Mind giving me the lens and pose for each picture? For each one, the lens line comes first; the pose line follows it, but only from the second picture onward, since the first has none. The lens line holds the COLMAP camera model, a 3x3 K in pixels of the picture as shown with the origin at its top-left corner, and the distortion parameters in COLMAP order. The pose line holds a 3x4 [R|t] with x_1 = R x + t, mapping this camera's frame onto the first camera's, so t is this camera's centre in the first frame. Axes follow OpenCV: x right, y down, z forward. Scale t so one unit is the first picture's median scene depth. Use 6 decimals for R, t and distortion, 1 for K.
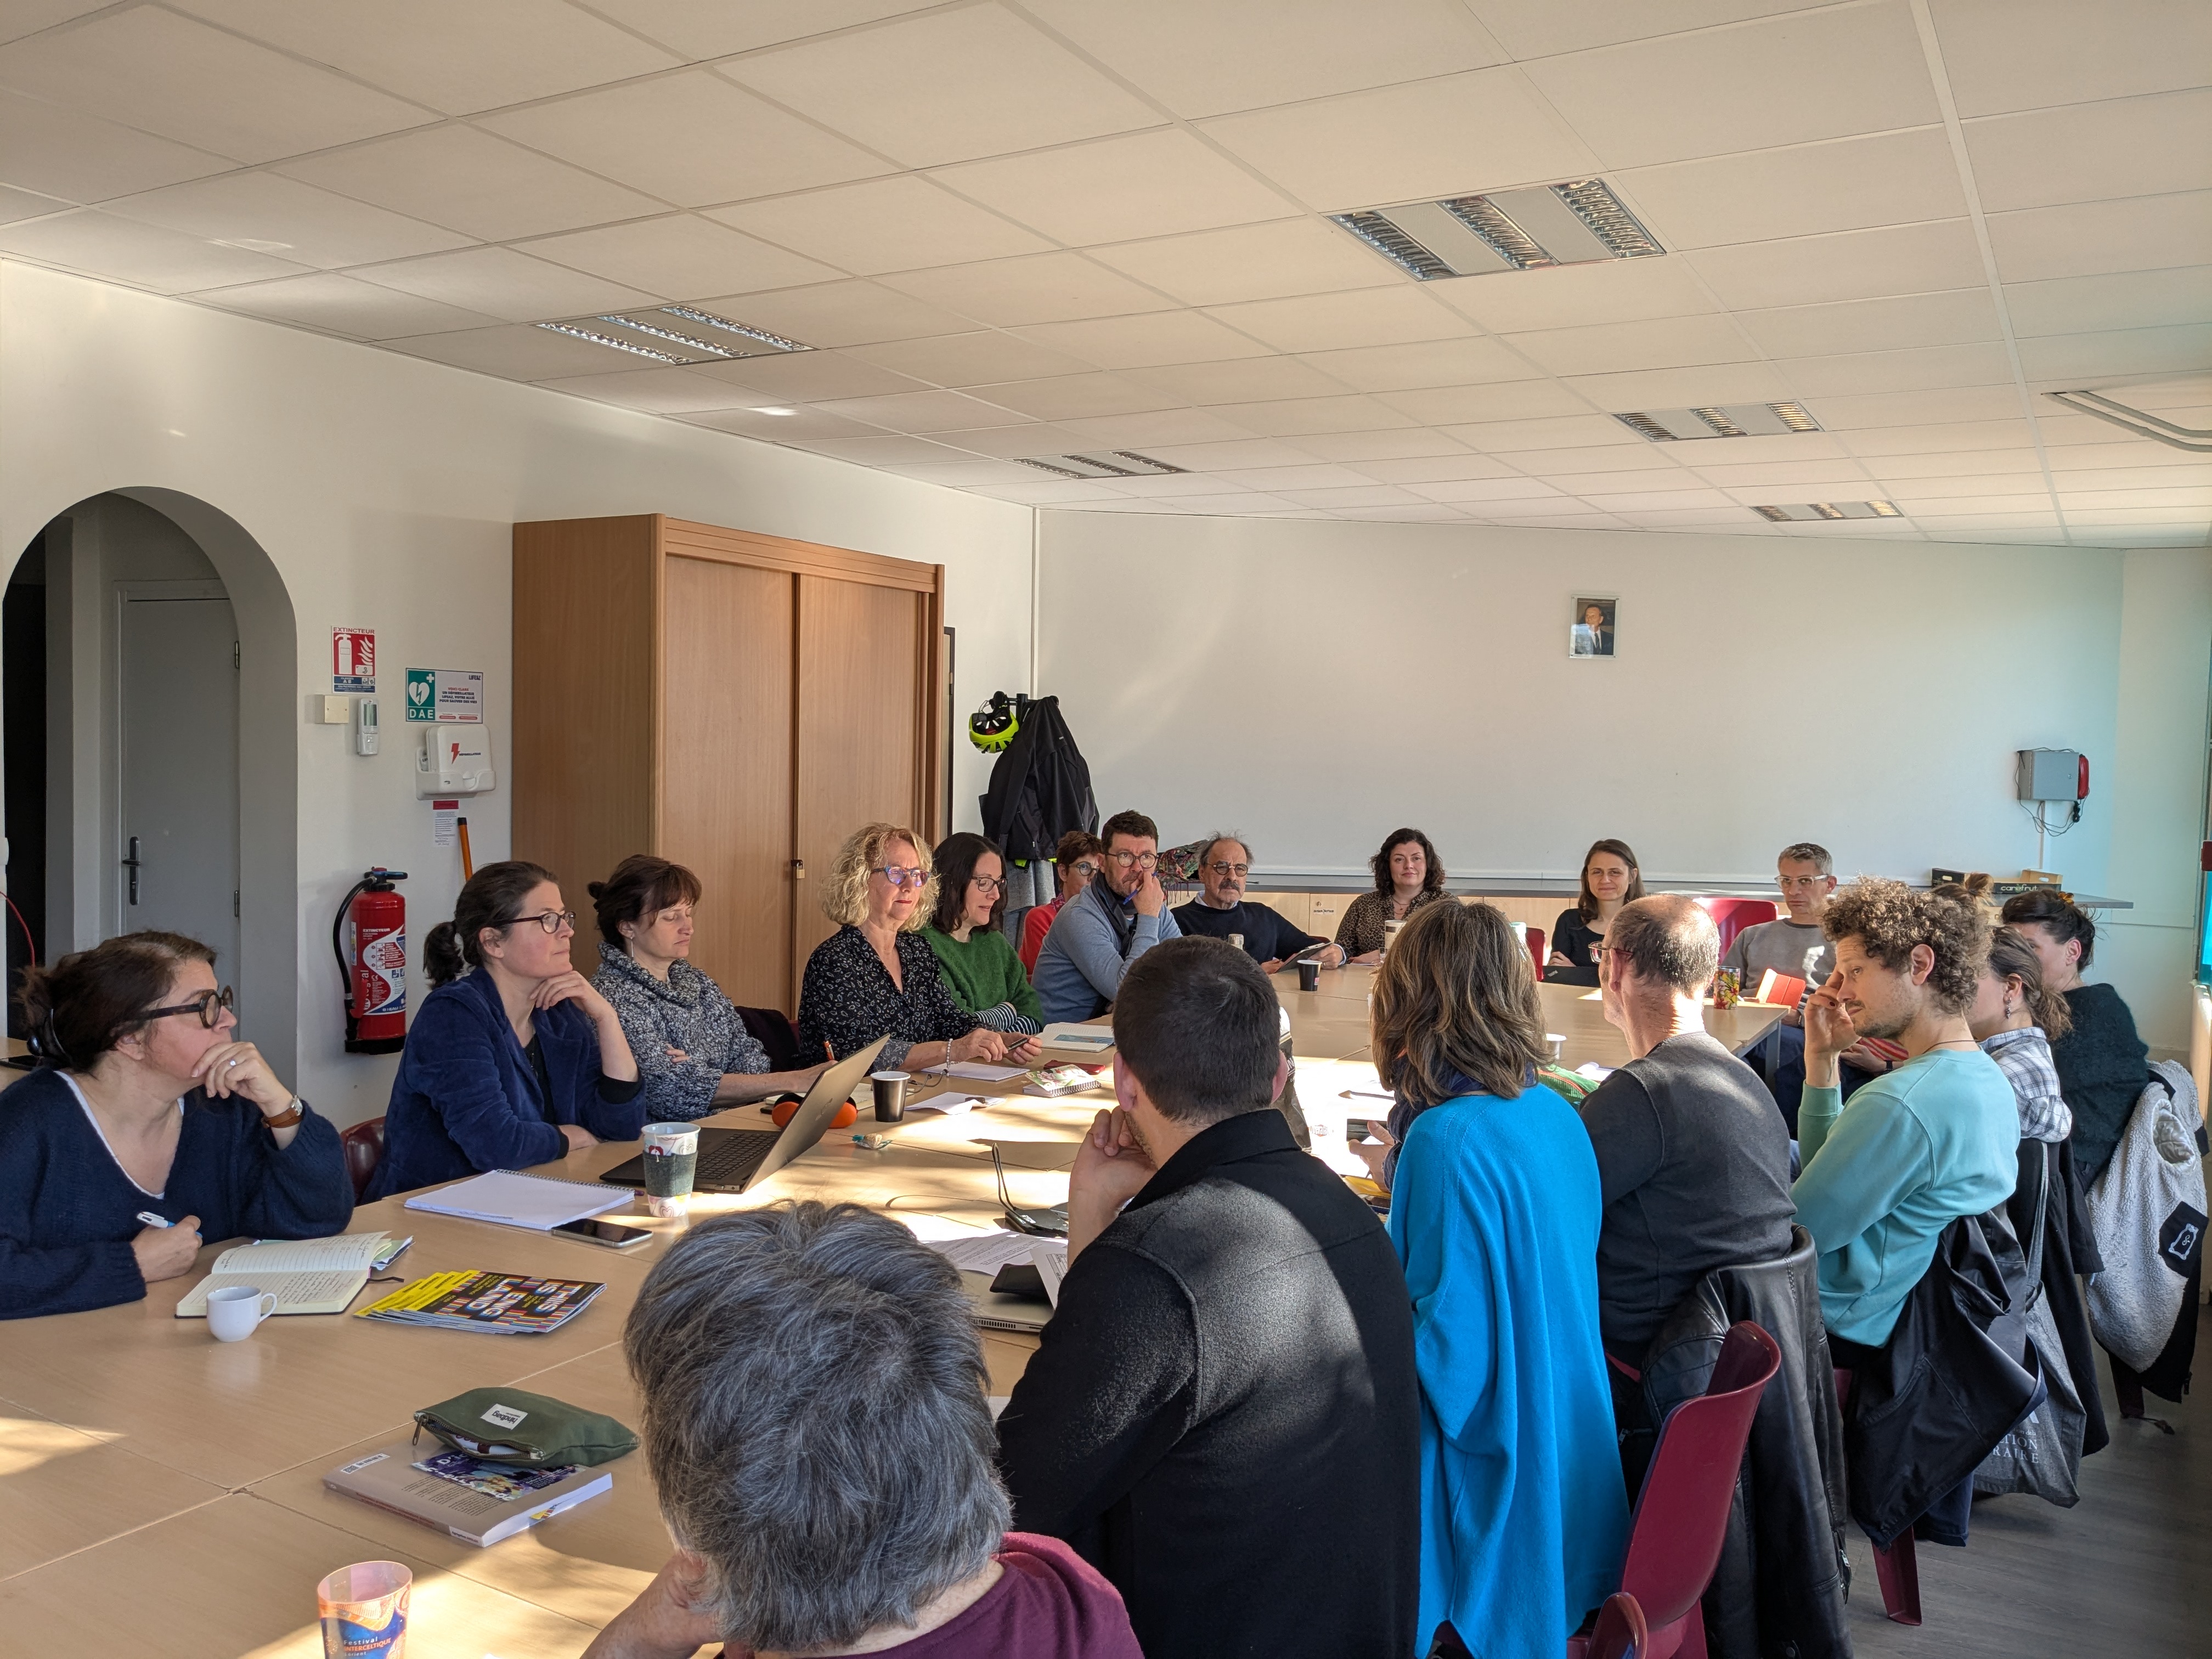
lens RADIAL K [[1764.6, 0, 1109.9], [0, 1764.6, 818.0], [0, 0, 1]] dist [0.088249, -0.019911]
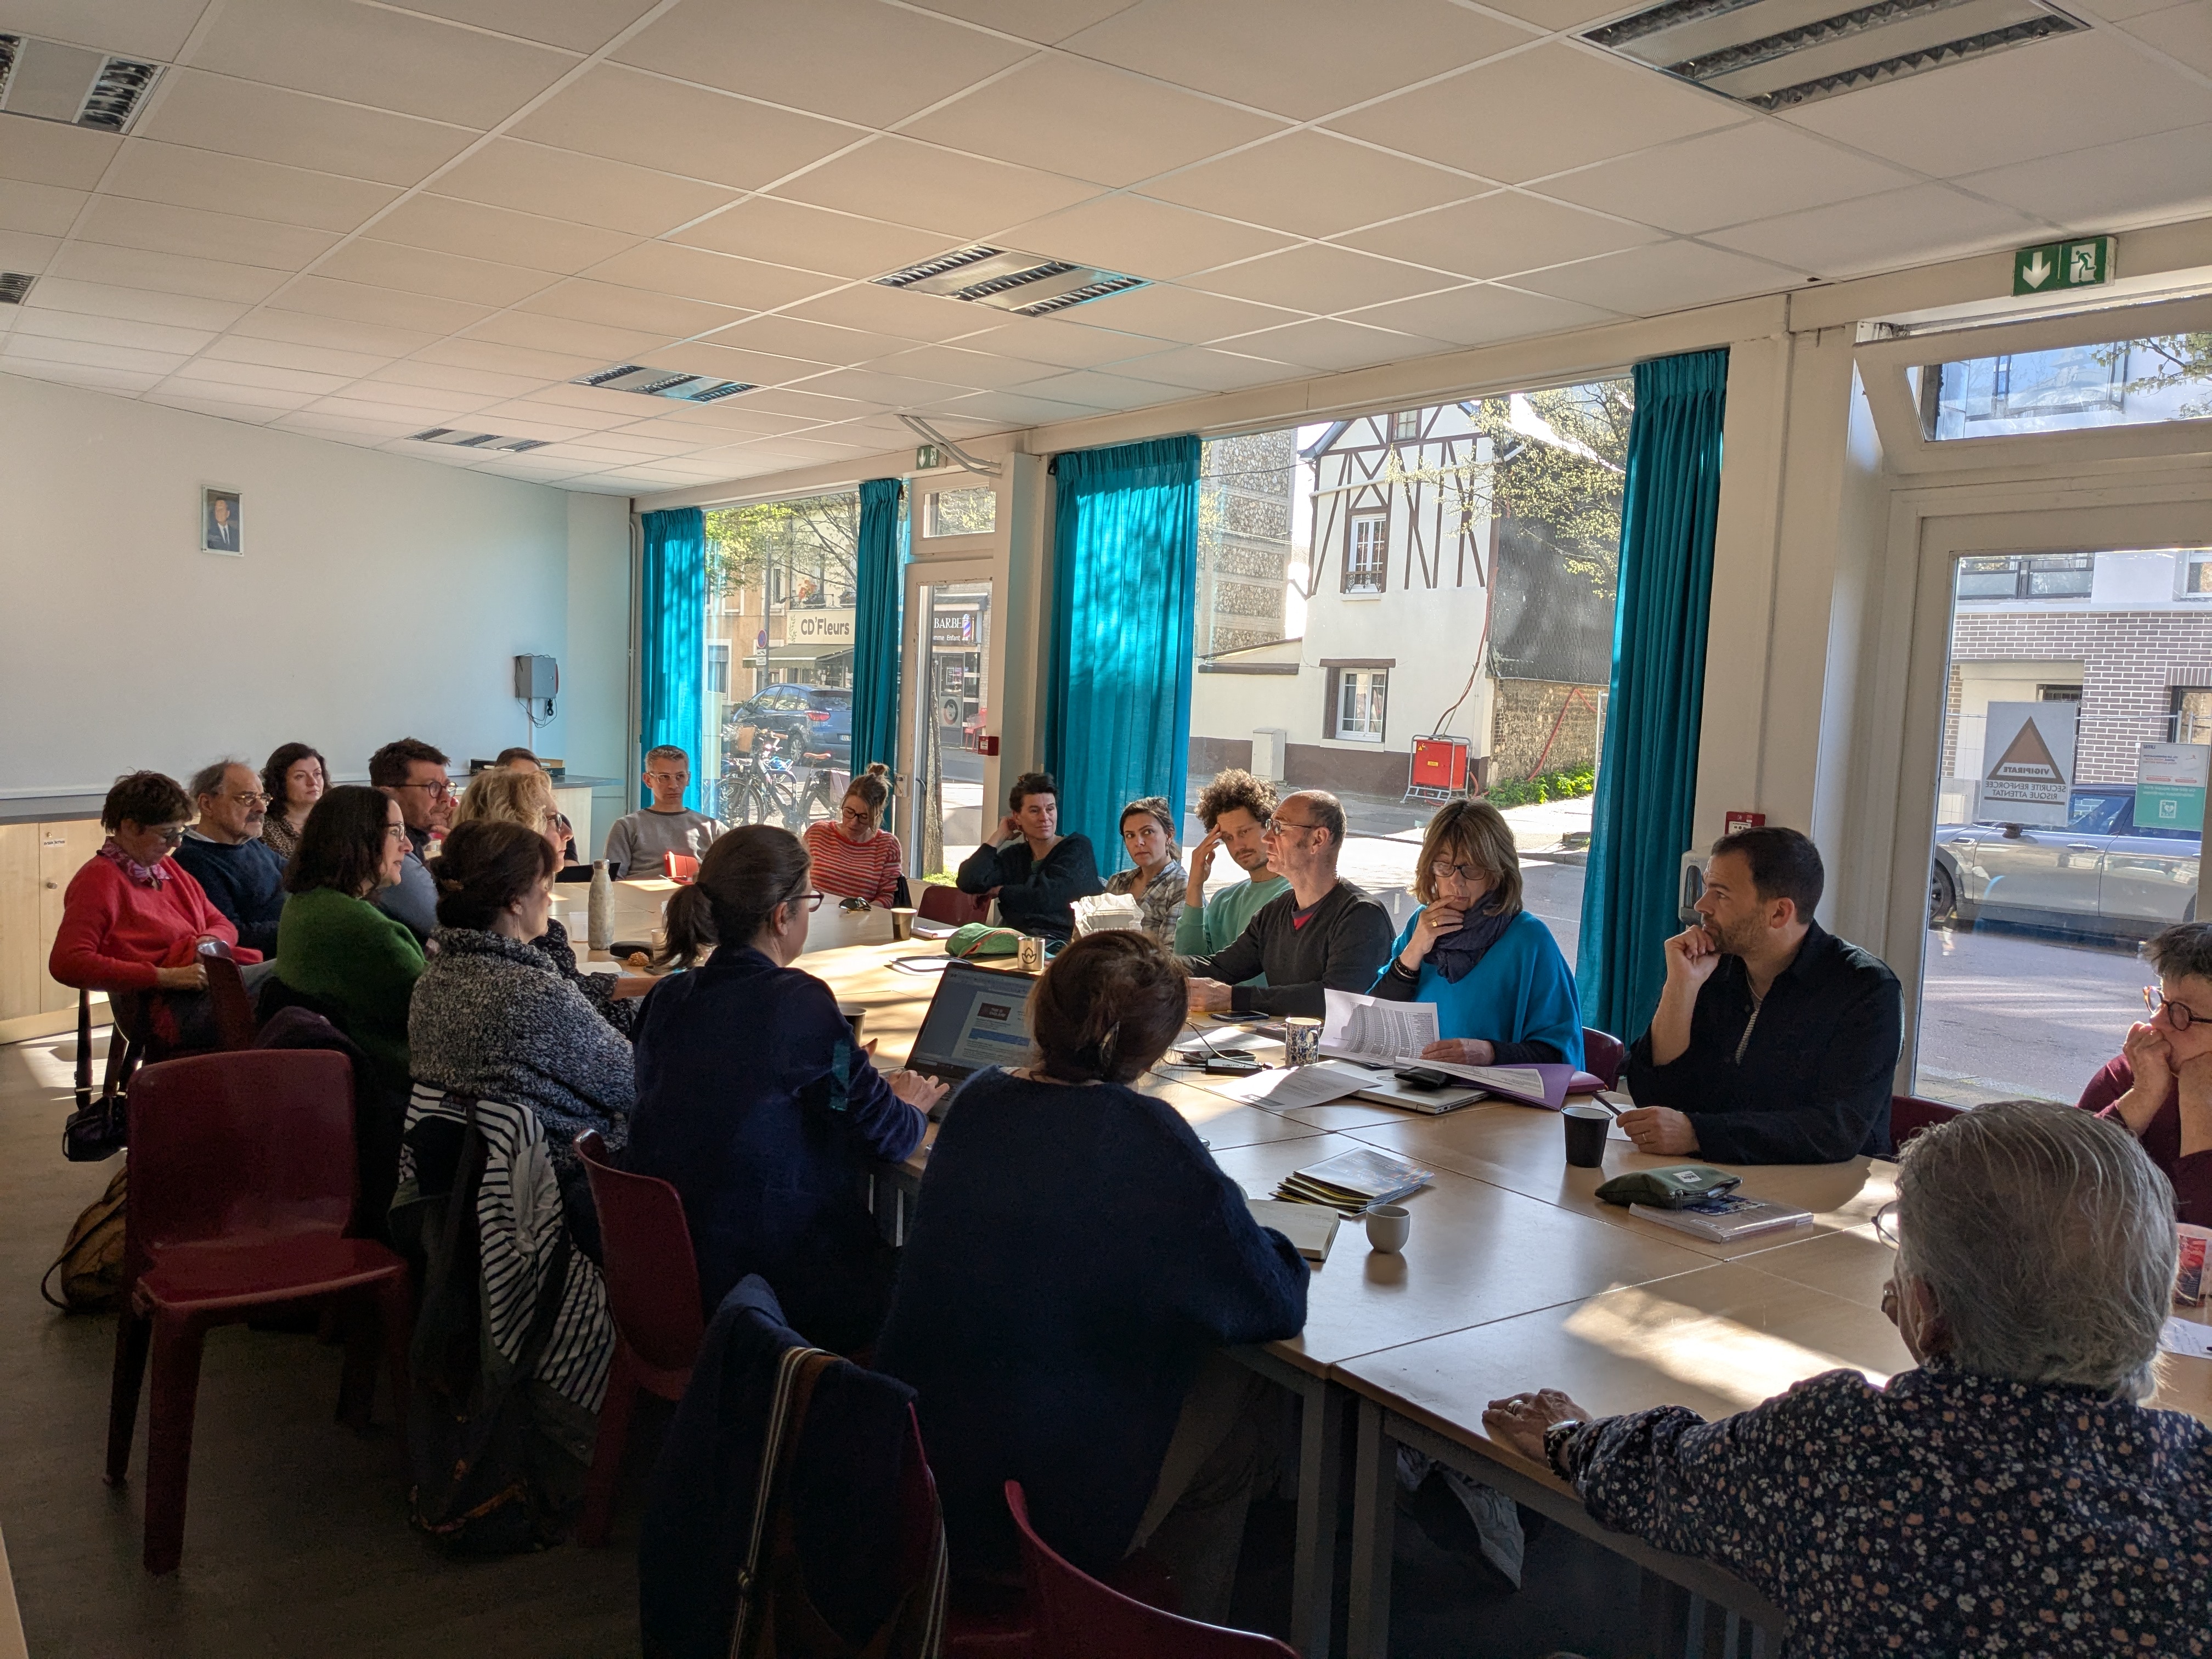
lens RADIAL K [[1764.6, 0, 1094.4], [0, 1764.6, 842.5], [0, 0, 1]] dist [0.088249, -0.019911]
pose [[0.422481, -0.087935, 0.902096, -0.541996], [0.011355, 0.995718, 0.091744, -0.025297], [-0.906300, -0.028517, 0.421671, 0.227202]]
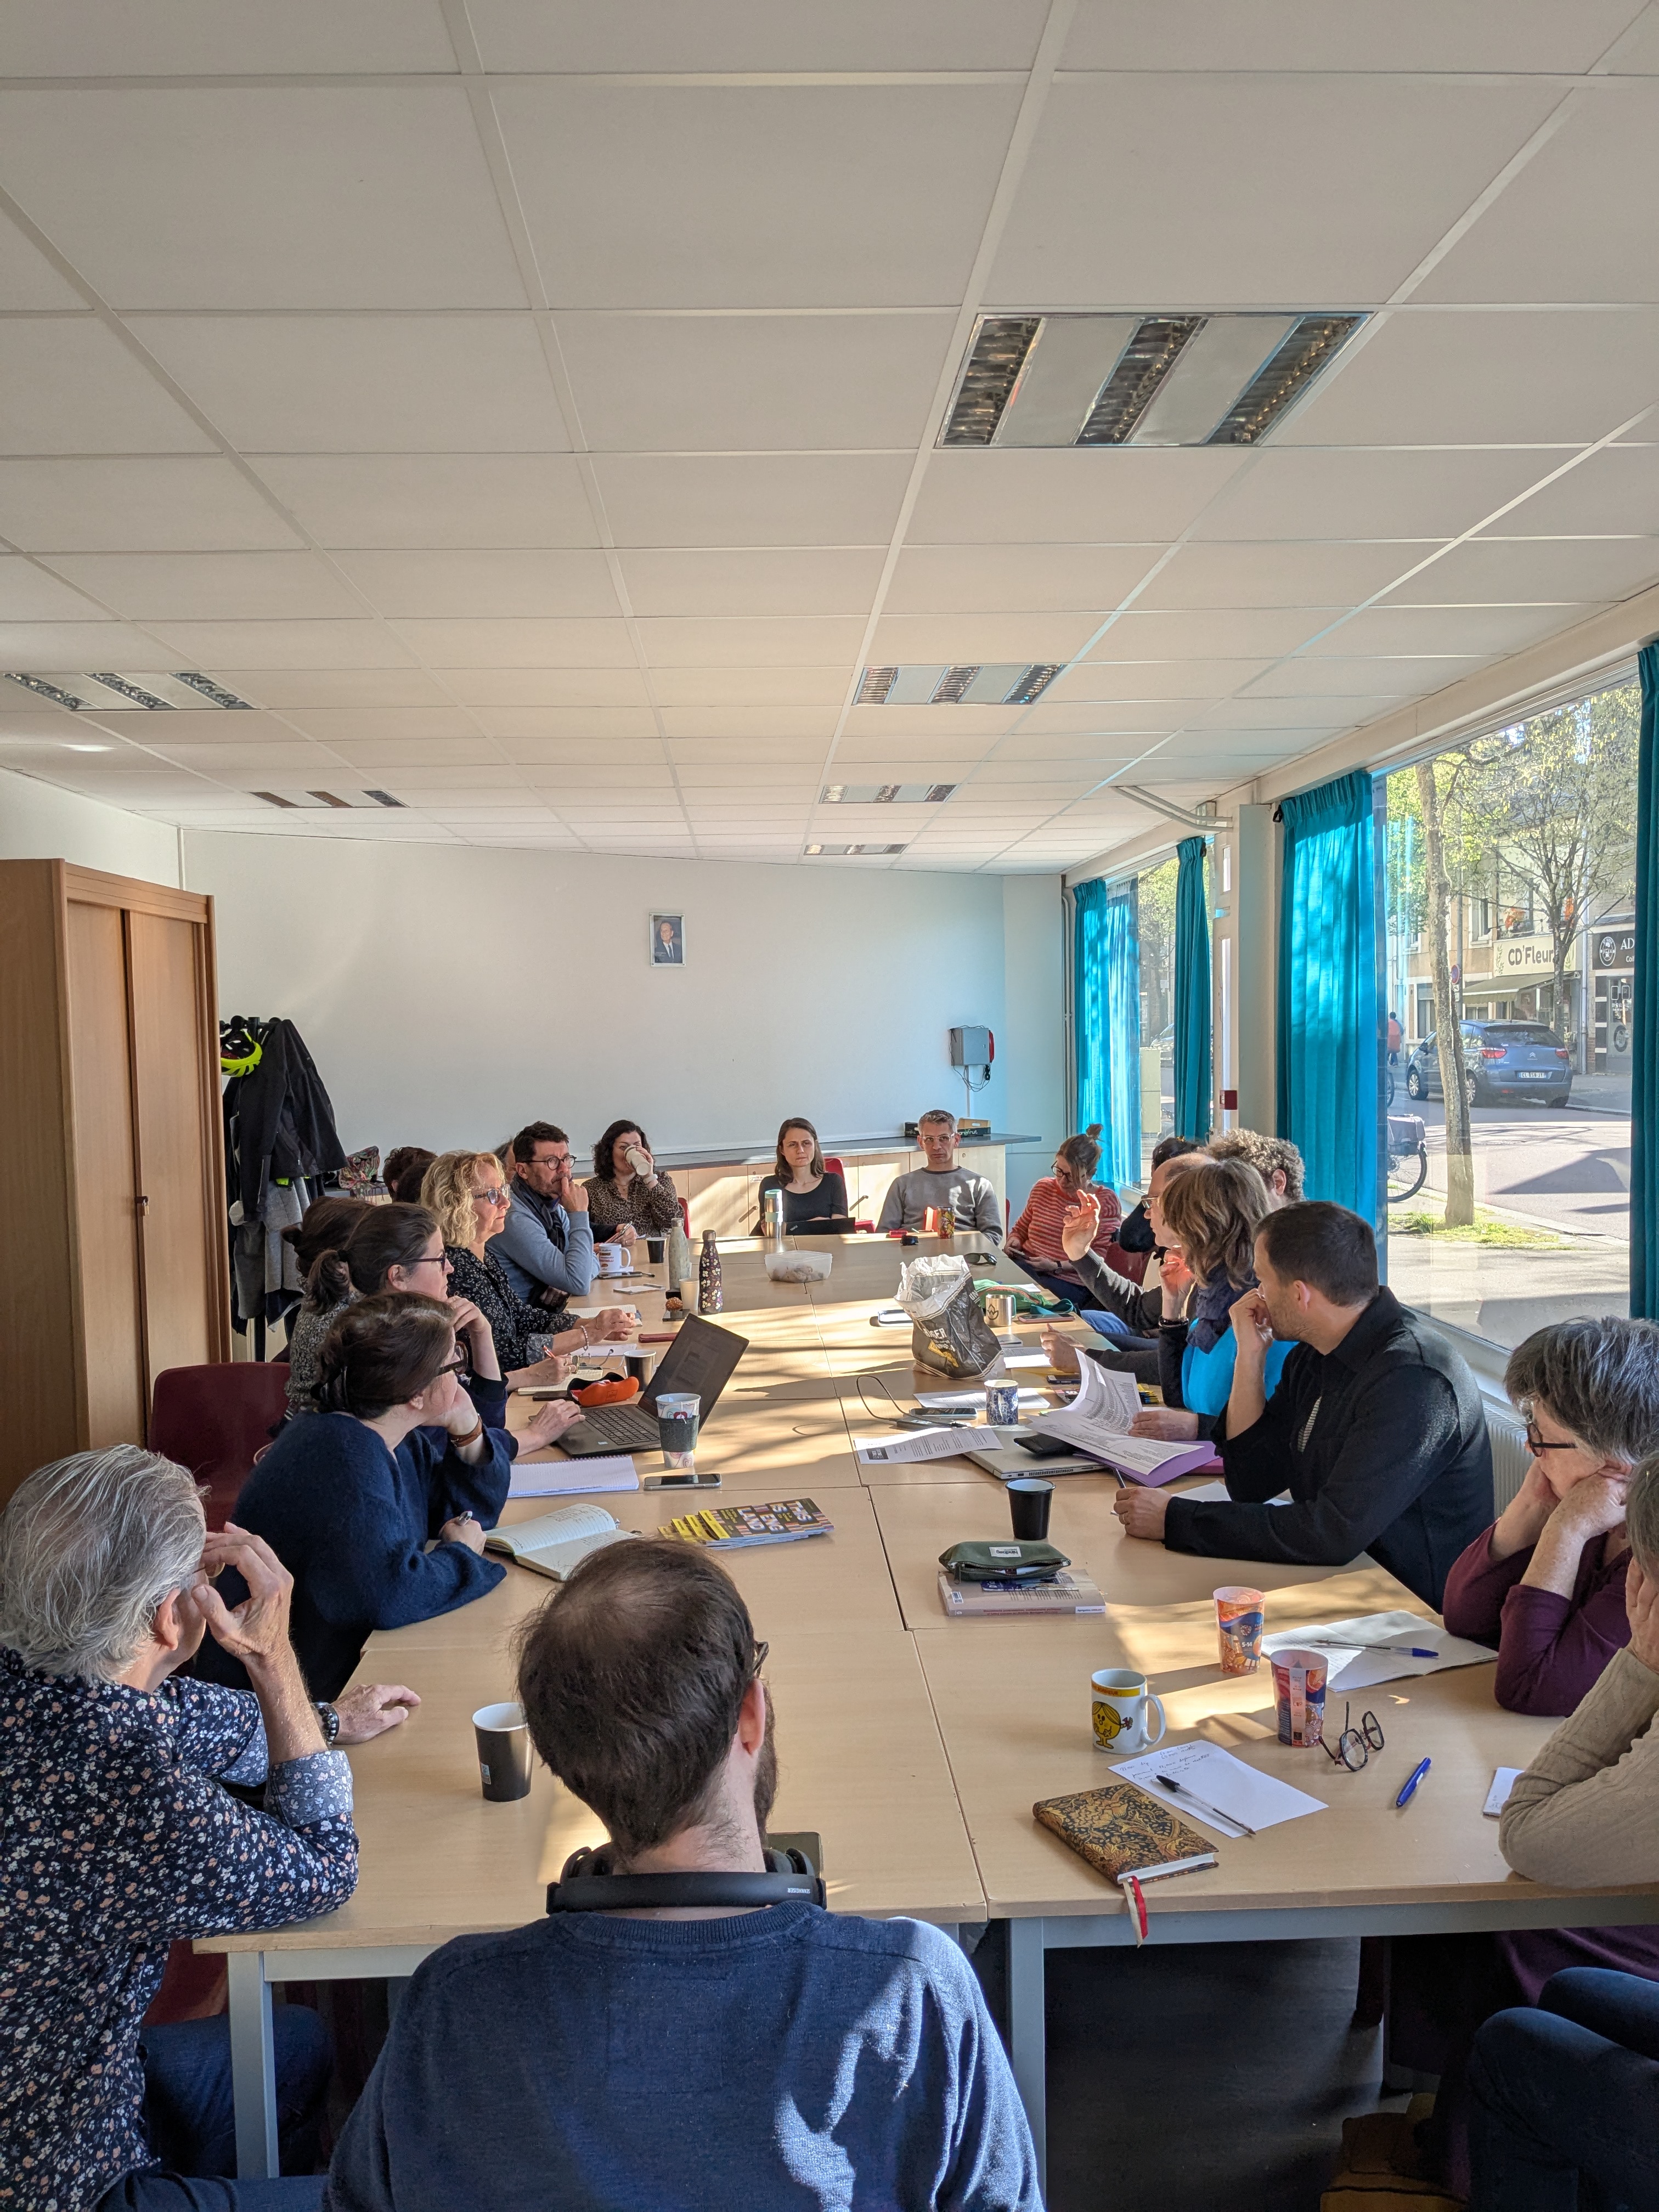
lens RADIAL K [[1764.6, 0, 818.4], [0, 1764.6, 1108.4], [0, 0, 1]] dist [0.088249, -0.019911]
pose [[0.844446, -0.069892, 0.531061, -0.358012], [0.066370, 0.997463, 0.025740, -0.025001], [-0.531513, 0.013510, 0.846943, -0.052240]]
